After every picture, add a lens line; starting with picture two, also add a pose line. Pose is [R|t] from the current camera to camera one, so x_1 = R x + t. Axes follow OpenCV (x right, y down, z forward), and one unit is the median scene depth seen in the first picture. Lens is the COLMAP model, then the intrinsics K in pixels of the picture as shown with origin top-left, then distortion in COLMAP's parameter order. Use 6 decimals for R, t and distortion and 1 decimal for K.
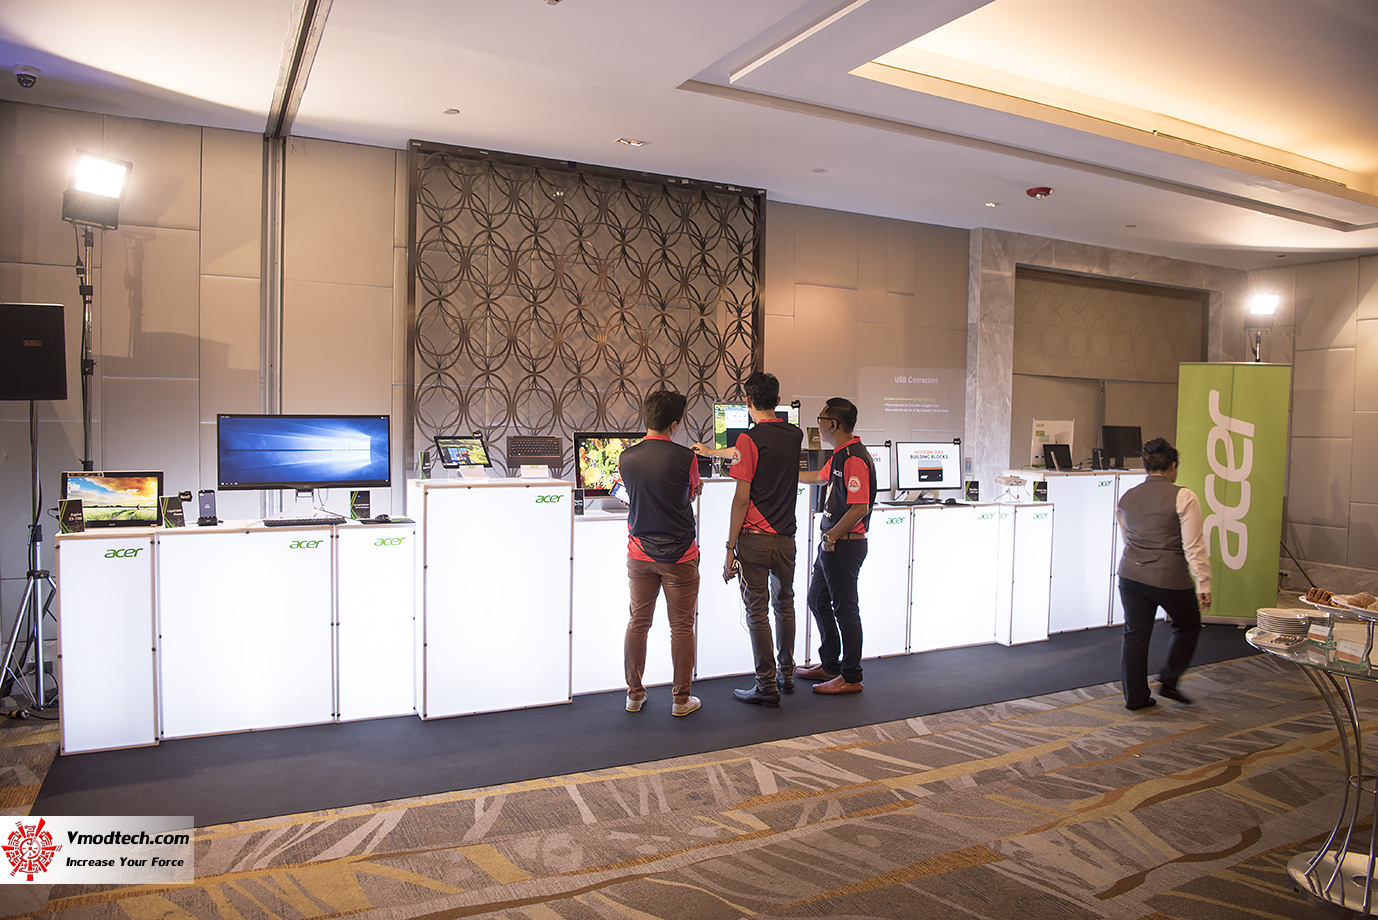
lens RADIAL K [[946.1, 0, 689.0], [0, 946.1, 460.0], [0, 0, 1]] dist [-0.063309, 0.000242]
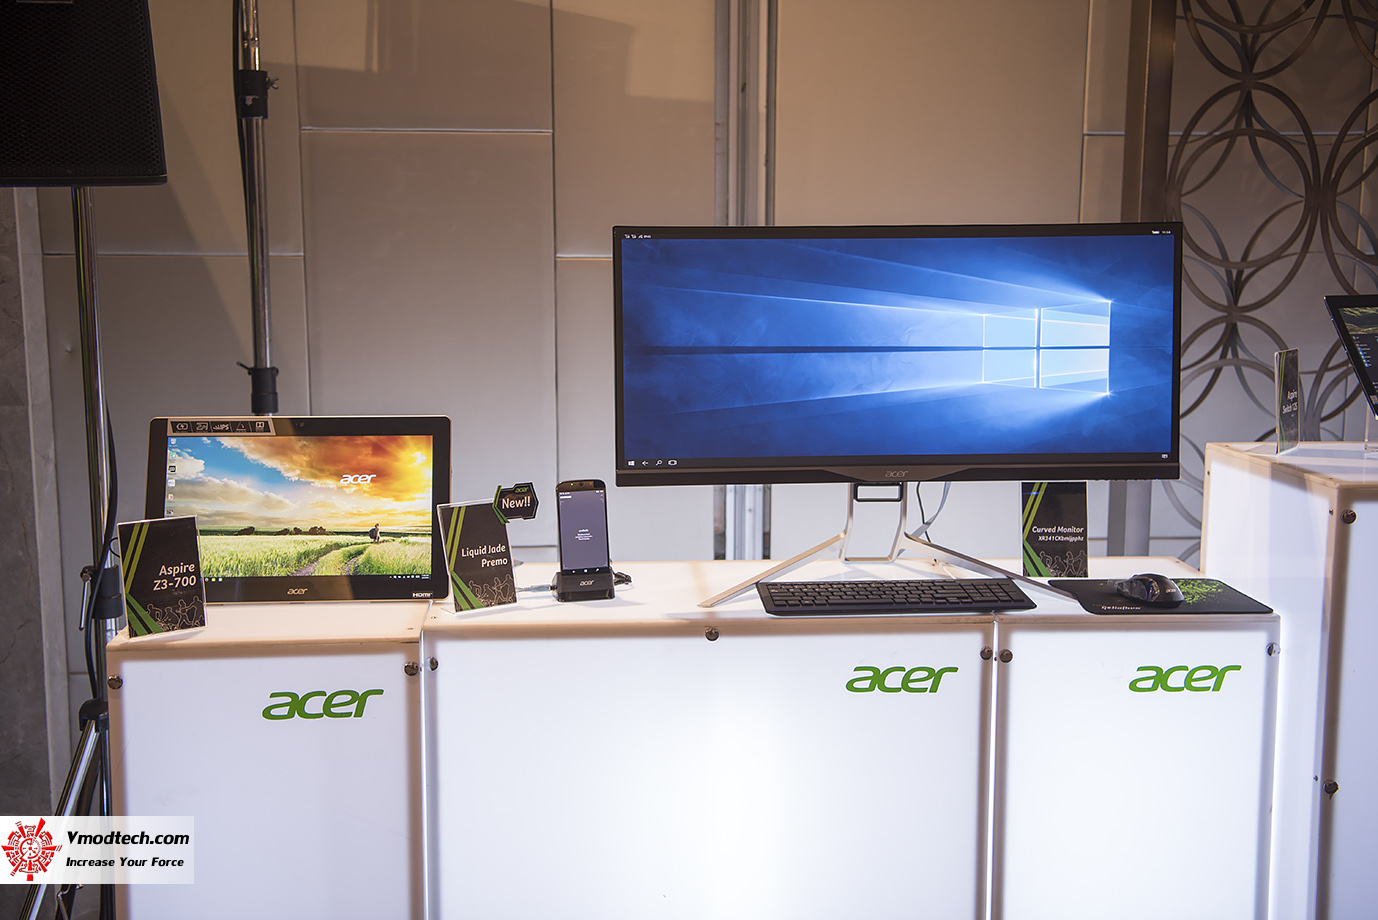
lens RADIAL K [[1583.6, 0, 689.0], [0, 1583.6, 460.0], [0, 0, 1]] dist [0.035971, 0.002028]
pose [[0.922630, 0.039693, -0.383638, -0.289603], [-0.004065, 0.995636, 0.093238, -0.022543], [0.385664, -0.084465, 0.918765, 0.541936]]
